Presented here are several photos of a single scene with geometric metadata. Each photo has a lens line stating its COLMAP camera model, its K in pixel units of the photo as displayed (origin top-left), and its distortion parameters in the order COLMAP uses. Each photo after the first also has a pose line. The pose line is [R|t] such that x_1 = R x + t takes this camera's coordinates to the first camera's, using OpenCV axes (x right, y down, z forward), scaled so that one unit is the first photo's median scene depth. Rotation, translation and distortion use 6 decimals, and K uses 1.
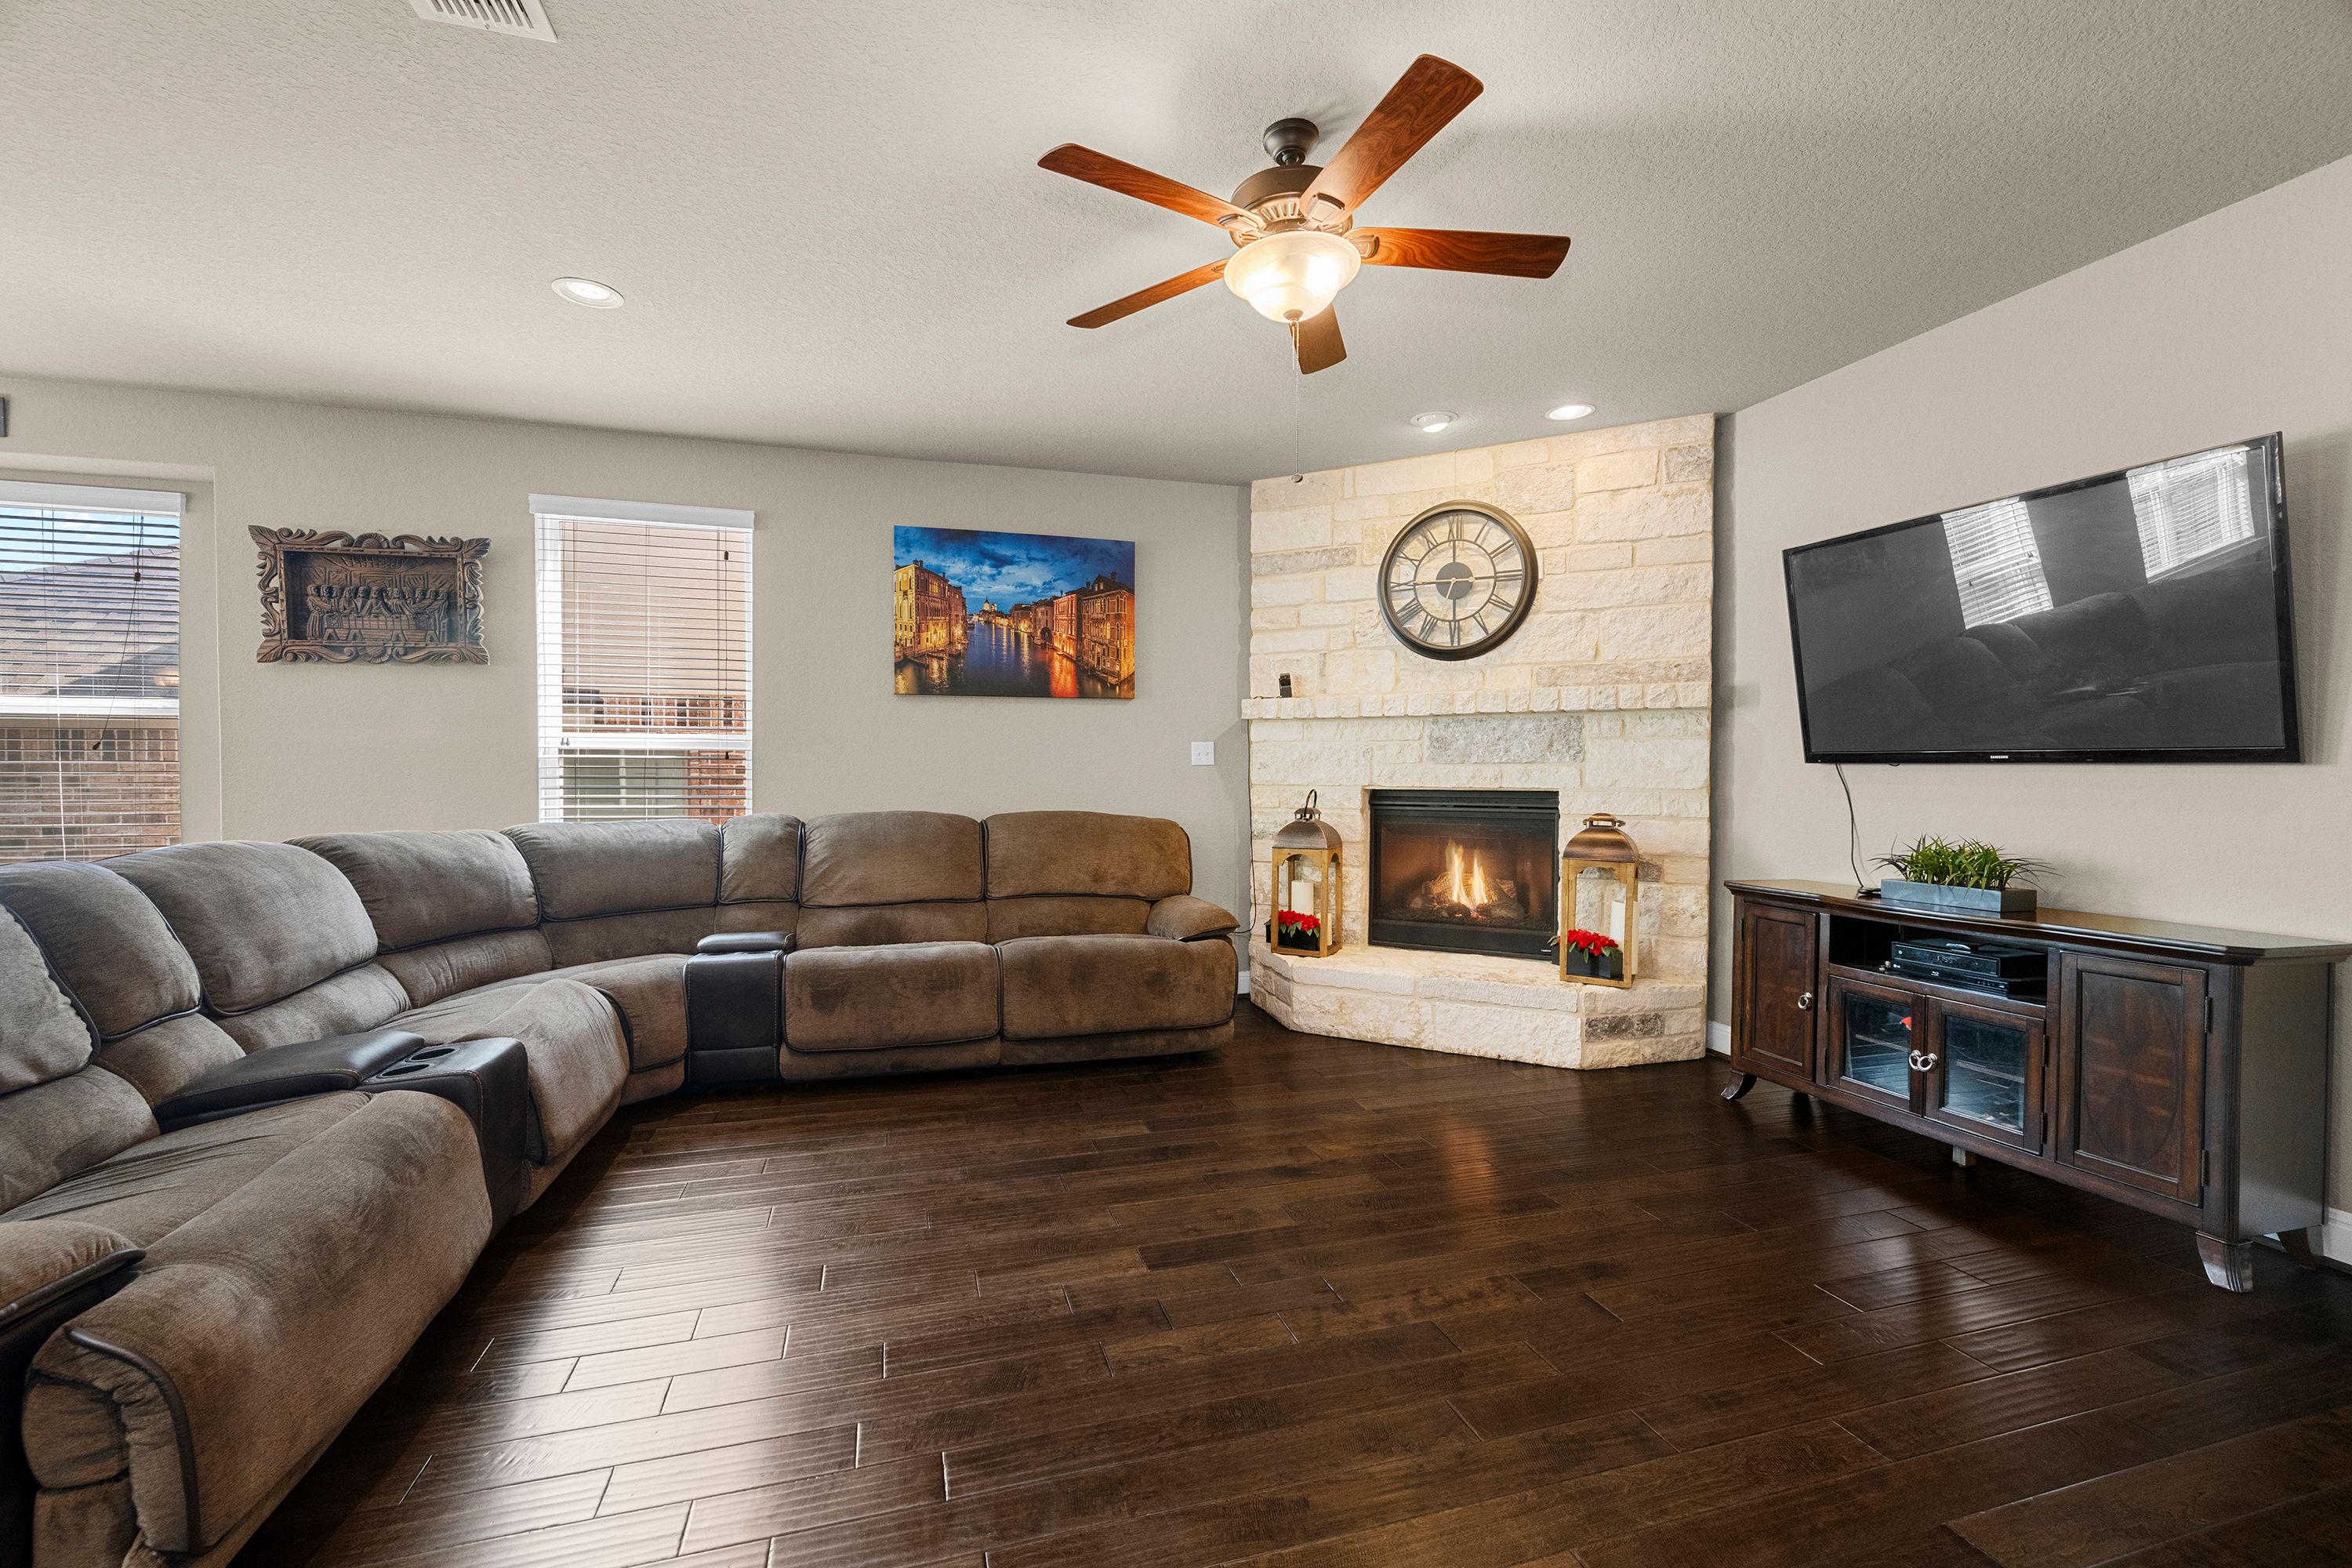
lens RADIAL K [[969.5, 0, 1187.8], [0, 969.5, 788.3], [0, 0, 1]] dist [-0.001705, 0.001144]
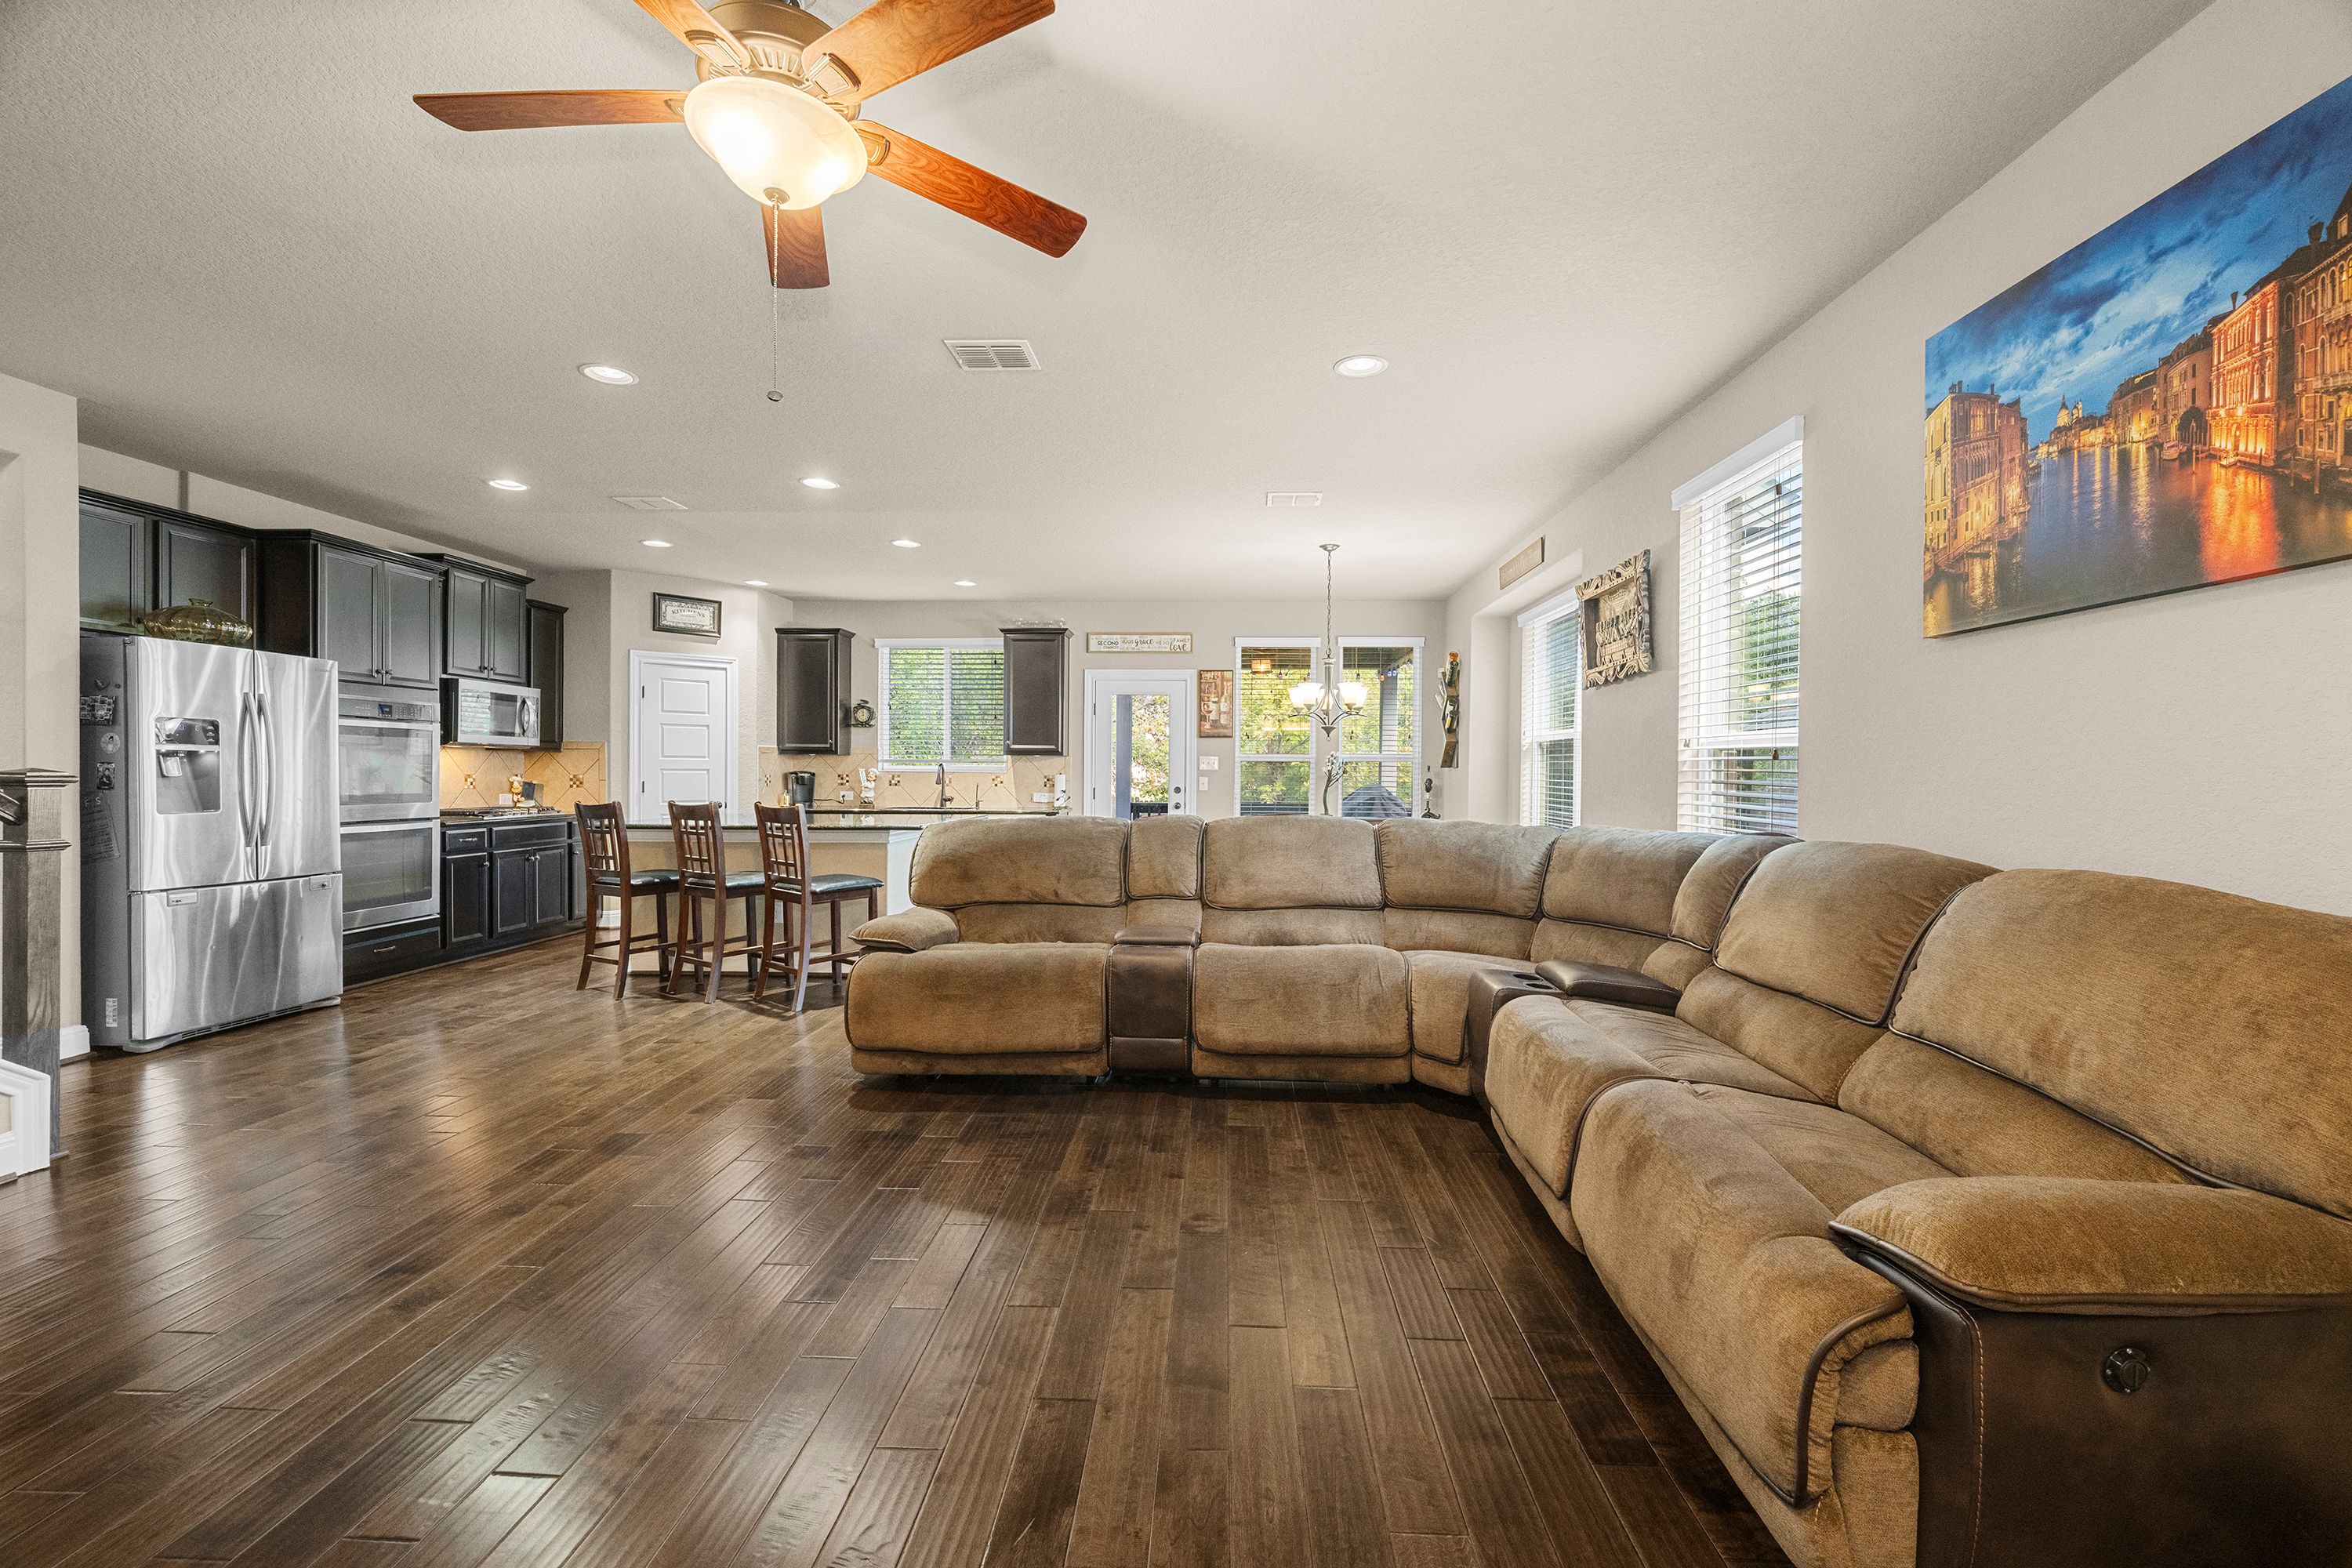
lens RADIAL K [[969.5, 0, 1183.3], [0, 969.5, 782.3], [0, 0, 1]] dist [-0.001705, 0.001144]
pose [[-0.327402, 0.007655, -0.944854, 0.385114], [-0.021197, 0.999656, 0.015444, -0.013553], [0.944647, 0.025084, -0.327127, 0.804127]]
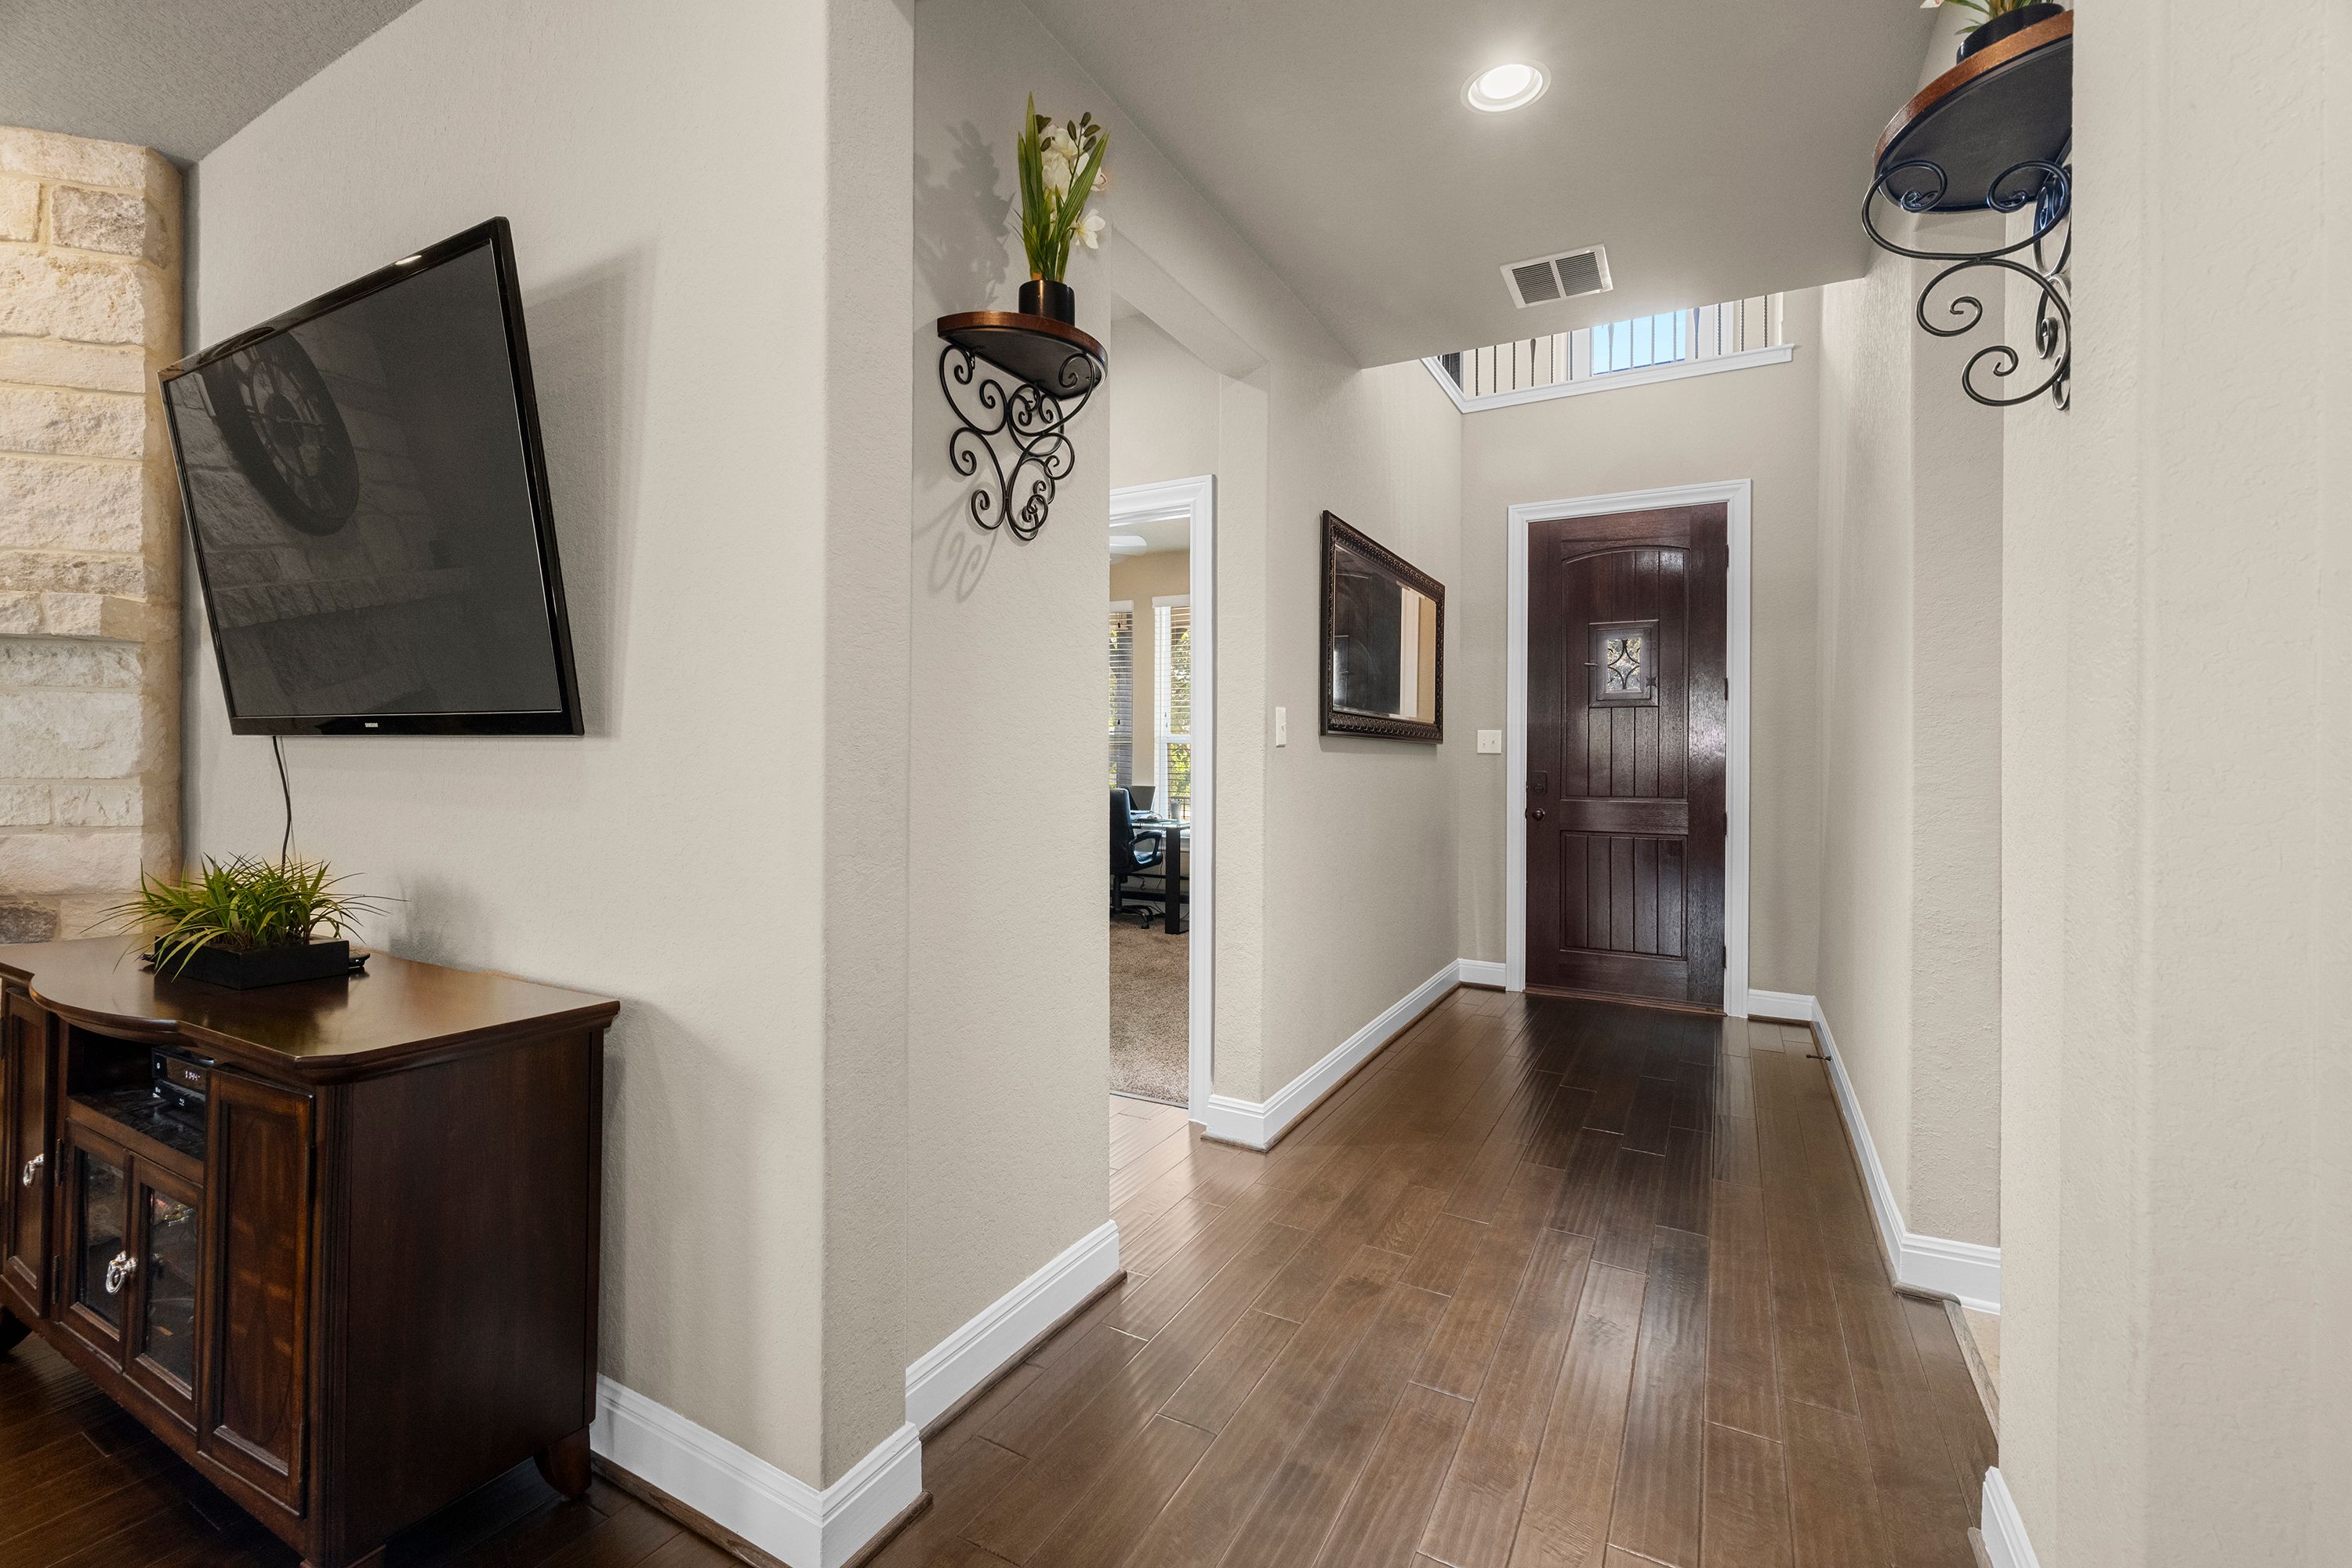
lens RADIAL K [[969.5, 0, 1170.4], [0, 969.5, 764.0], [0, 0, 1]] dist [-0.001705, 0.001144]
pose [[0.727710, -0.000917, 0.685884, 0.535633], [0.007357, 0.999952, -0.006469, 0.000609], [-0.685846, 0.009754, 0.727682, 0.124194]]
